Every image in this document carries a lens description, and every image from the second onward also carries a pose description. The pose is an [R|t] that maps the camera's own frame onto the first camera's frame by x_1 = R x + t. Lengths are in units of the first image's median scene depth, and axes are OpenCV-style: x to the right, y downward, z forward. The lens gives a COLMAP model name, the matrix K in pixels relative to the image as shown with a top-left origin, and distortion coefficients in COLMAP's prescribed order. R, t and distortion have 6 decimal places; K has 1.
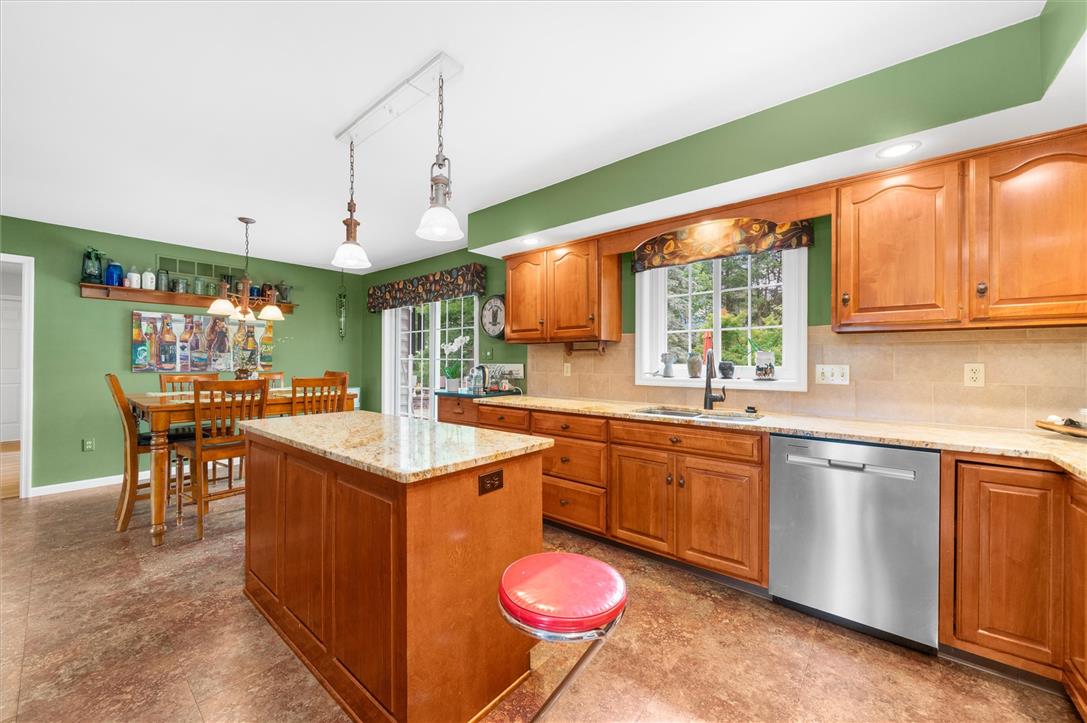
lens RADIAL K [[414.5, 0, 539.1], [0, 414.5, 363.6], [0, 0, 1]] dist [0.000206, 0.000037]
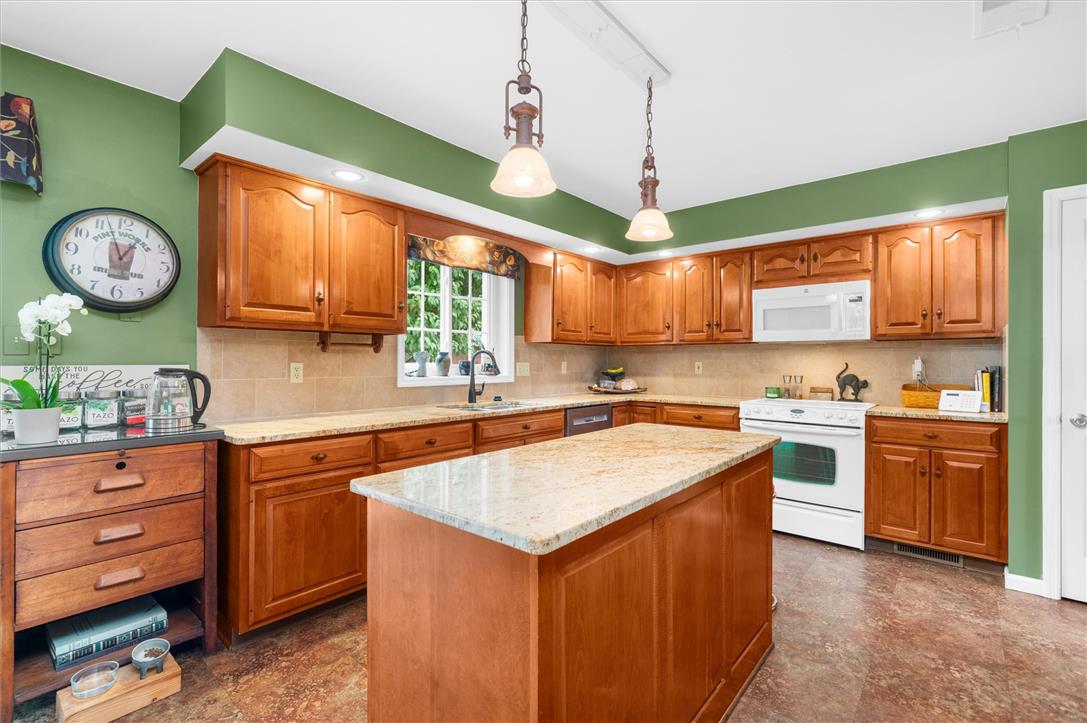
lens RADIAL K [[486.2, 0, 535.0], [0, 486.2, 359.0], [0, 0, 1]] dist [-0.000111, 0.000071]
pose [[0.015835, 0.001958, 0.999873, -0.840146], [0.002218, 0.999996, -0.001994, -0.005597], [-0.999872, 0.002249, 0.015831, 0.754359]]
